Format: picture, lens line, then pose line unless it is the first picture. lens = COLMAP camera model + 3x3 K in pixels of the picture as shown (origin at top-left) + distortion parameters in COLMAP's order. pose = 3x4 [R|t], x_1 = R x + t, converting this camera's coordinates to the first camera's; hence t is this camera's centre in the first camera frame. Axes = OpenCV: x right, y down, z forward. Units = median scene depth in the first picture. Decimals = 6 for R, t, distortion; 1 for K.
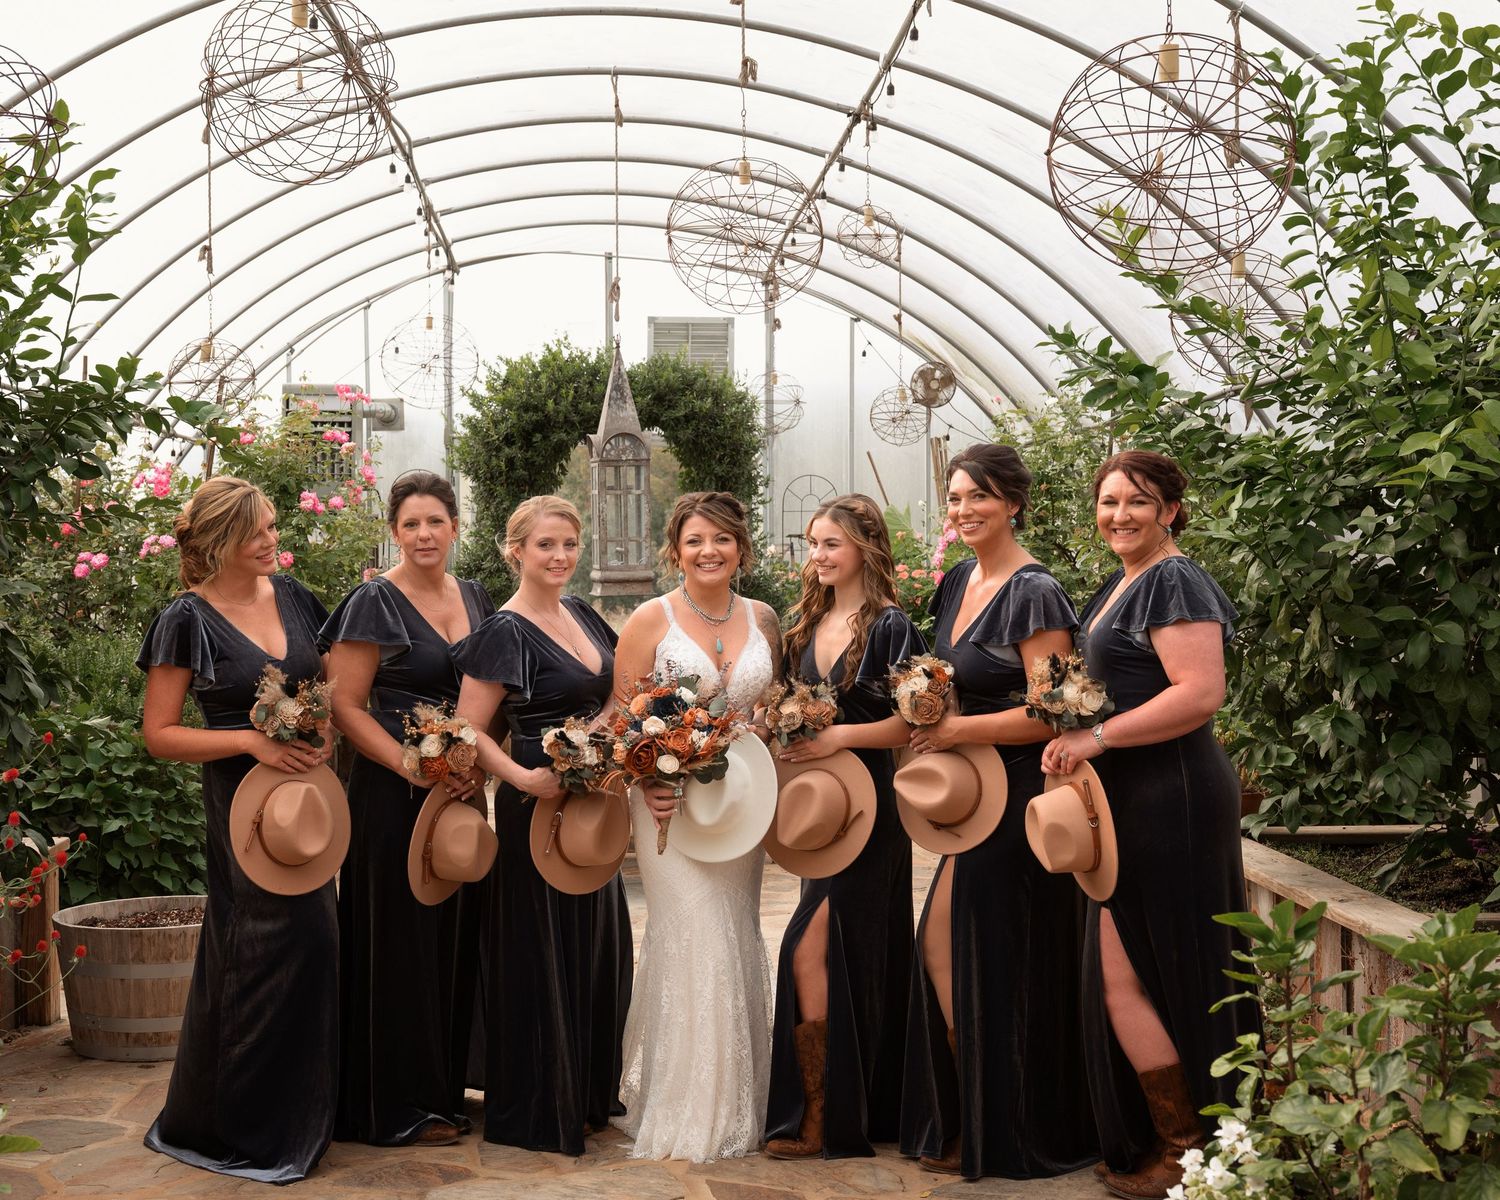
lens RADIAL K [[1952.4, 0, 754.5], [0, 1952.4, 610.2], [0, 0, 1]] dist [-0.071904, 0.000000]
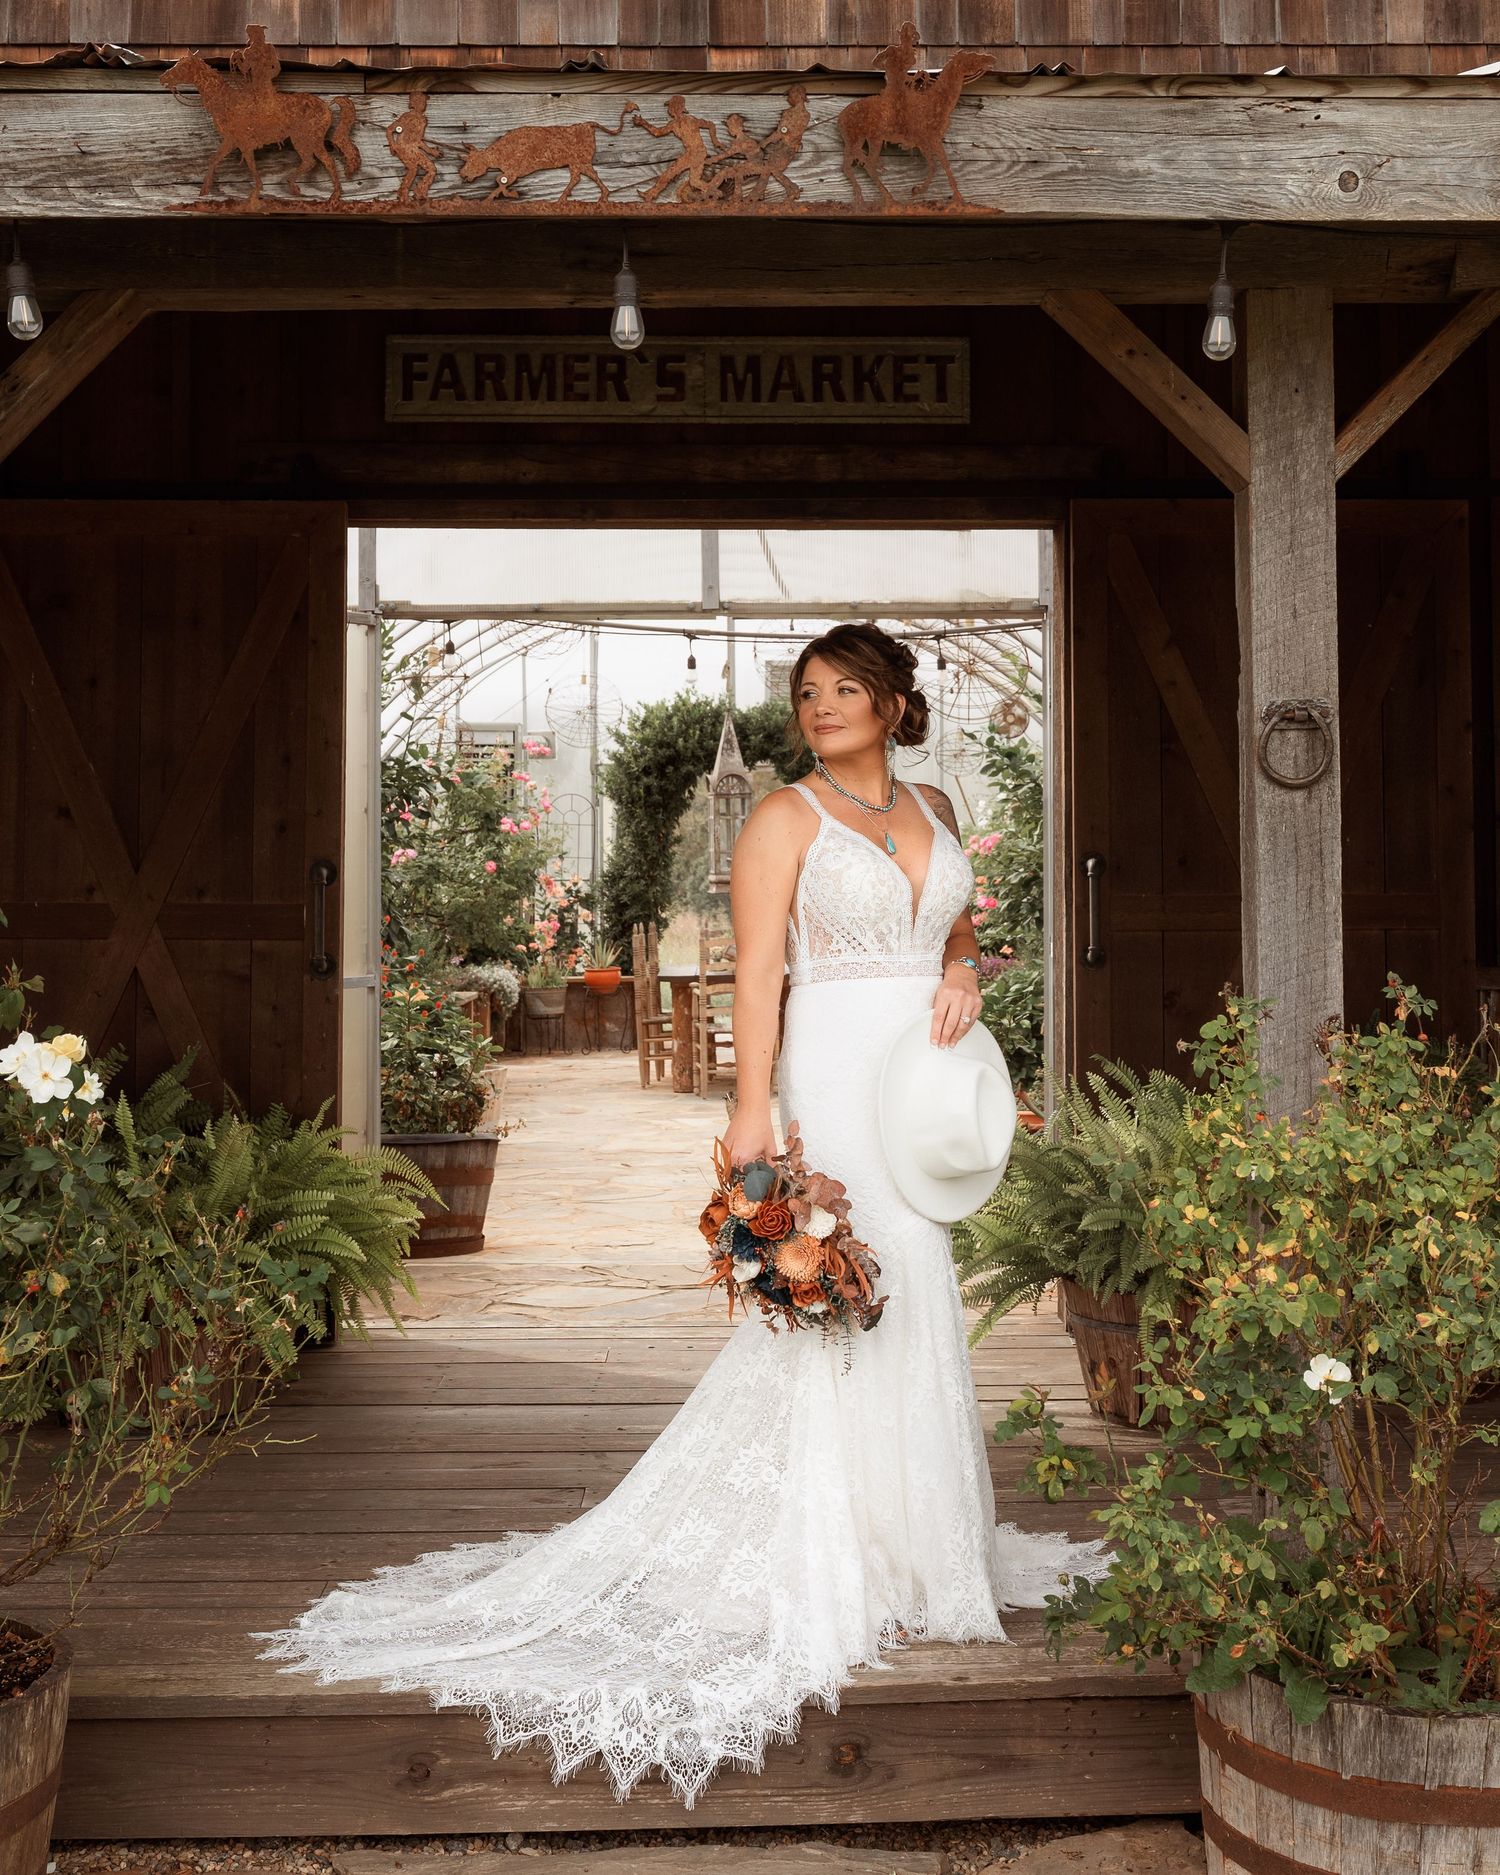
lens RADIAL K [[2797.3, 0, 747.6], [0, 2797.3, 936.9], [0, 0, 1]] dist [-0.014266, 0.000000]
pose [[0.996431, 0.000152, -0.084411, 0.145261], [-0.000678, 0.999980, -0.006208, 0.047001], [0.084409, 0.006243, 0.996412, -1.266358]]
